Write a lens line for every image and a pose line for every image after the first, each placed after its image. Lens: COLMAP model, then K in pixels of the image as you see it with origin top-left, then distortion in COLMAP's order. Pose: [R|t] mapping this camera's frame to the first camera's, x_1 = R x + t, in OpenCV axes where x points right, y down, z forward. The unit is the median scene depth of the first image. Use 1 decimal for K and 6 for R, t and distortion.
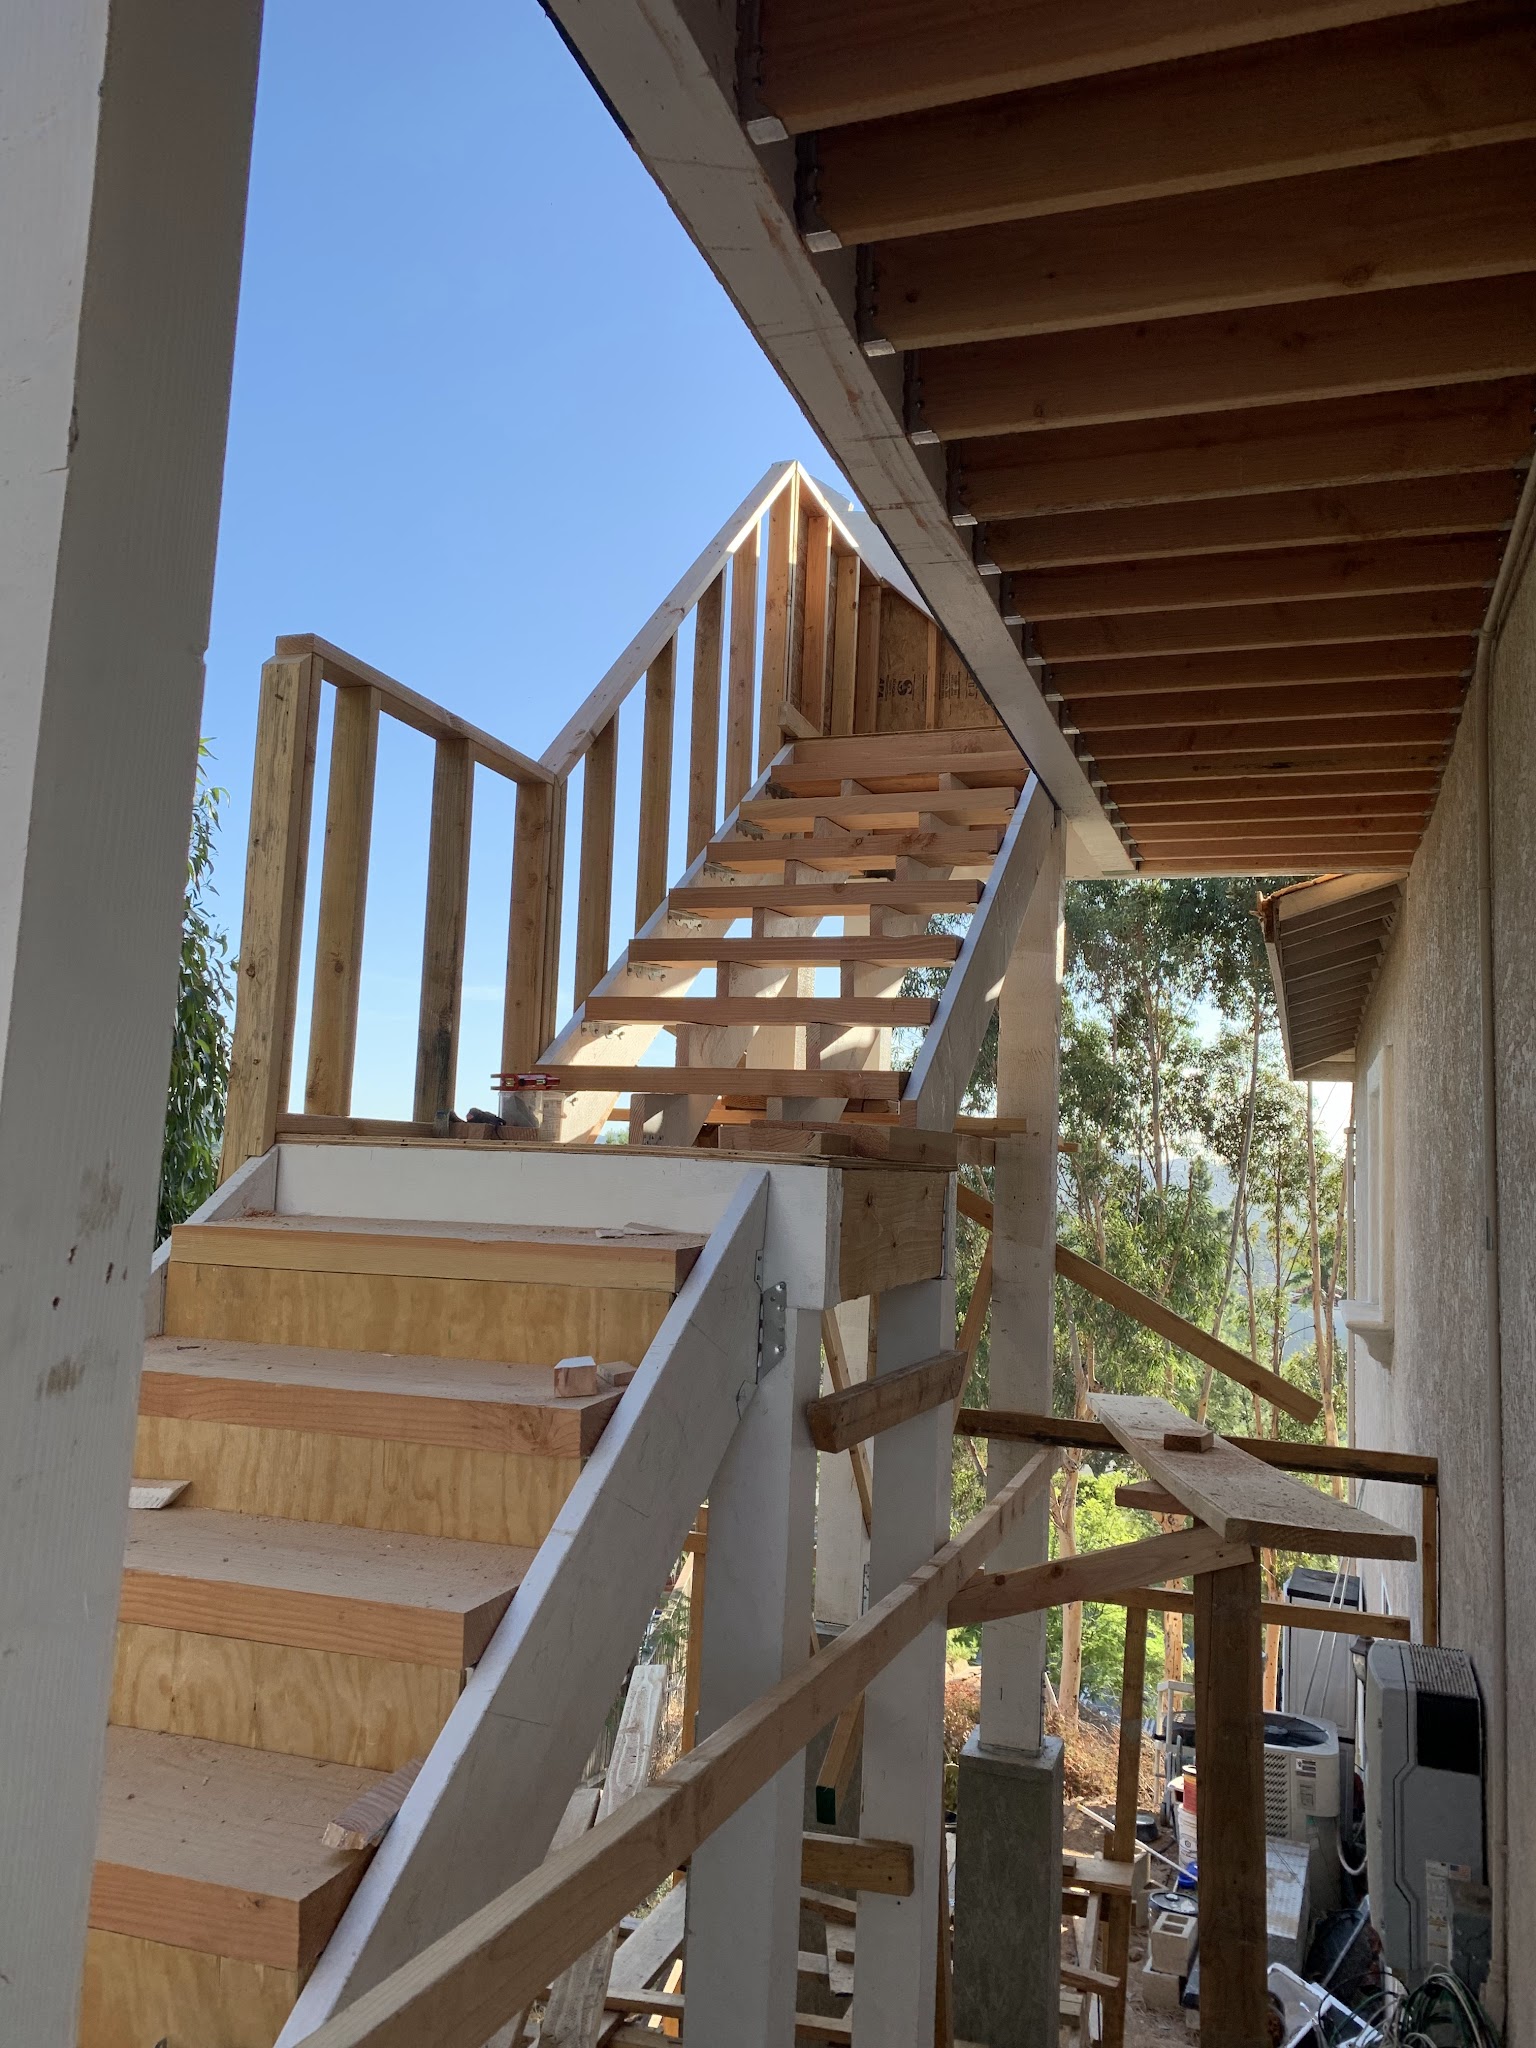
lens RADIAL K [[1584.6, 0, 767.3], [0, 1584.6, 1019.5], [0, 0, 1]] dist [0.026615, -0.002579]
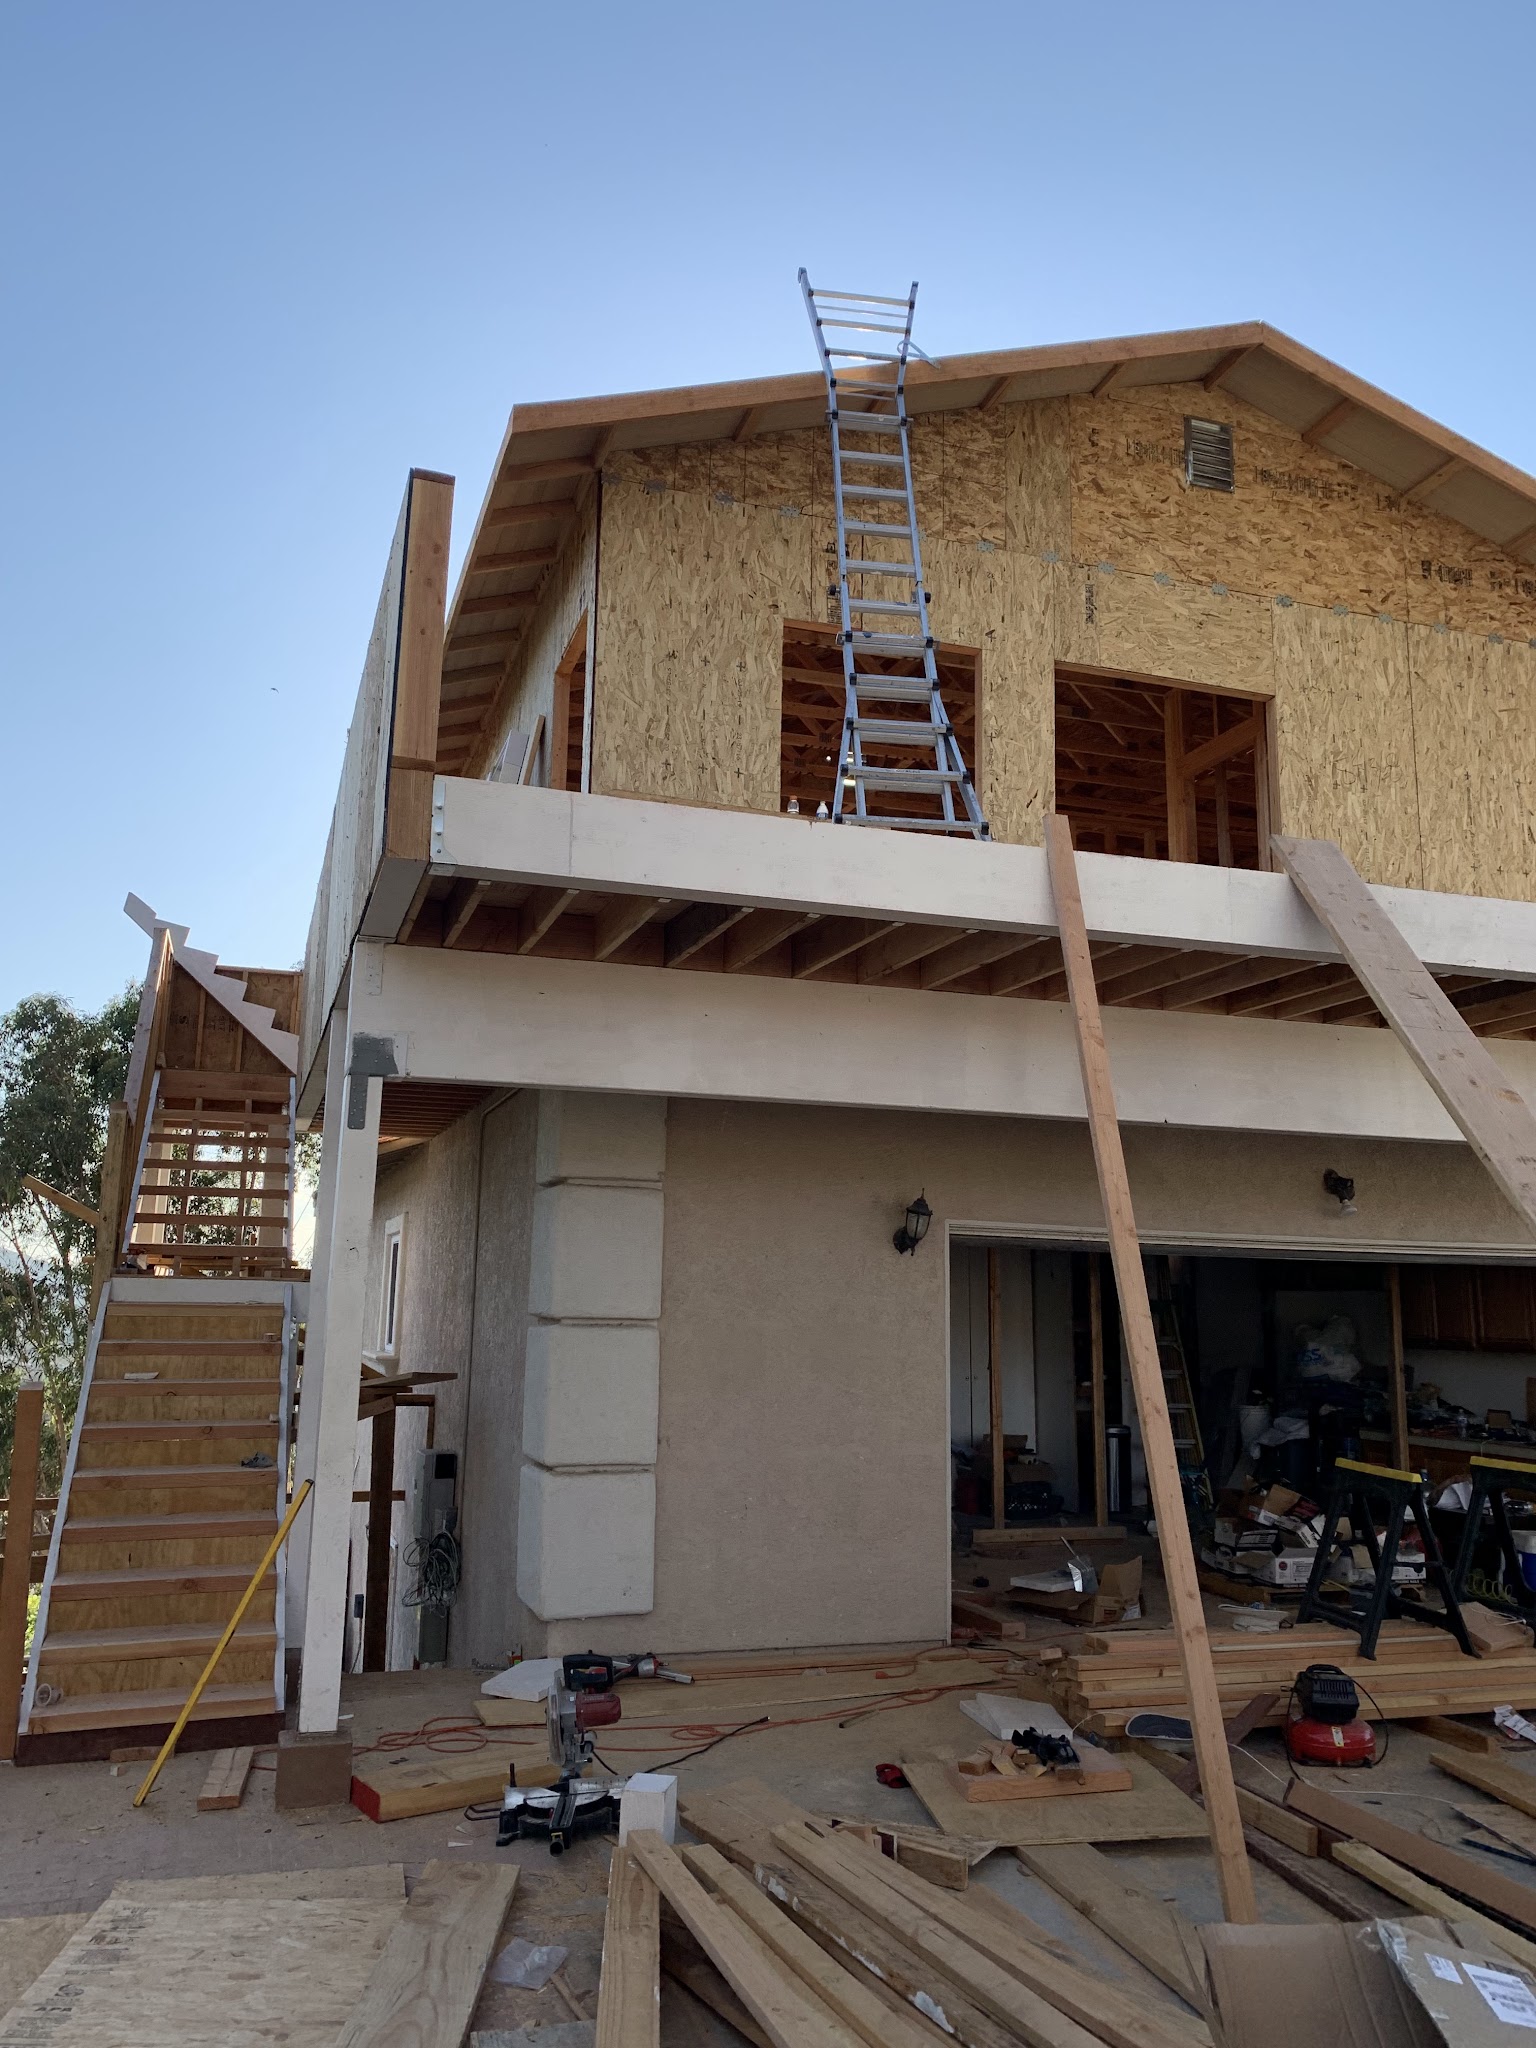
lens RADIAL K [[1584.6, 0, 766.4], [0, 1584.6, 1019.3], [0, 0, 1]] dist [0.026615, -0.002579]
pose [[0.796010, 0.080937, 0.599847, -1.373443], [-0.045290, 0.996206, -0.074317, -0.284134], [-0.603586, 0.031990, 0.796656, -2.548037]]
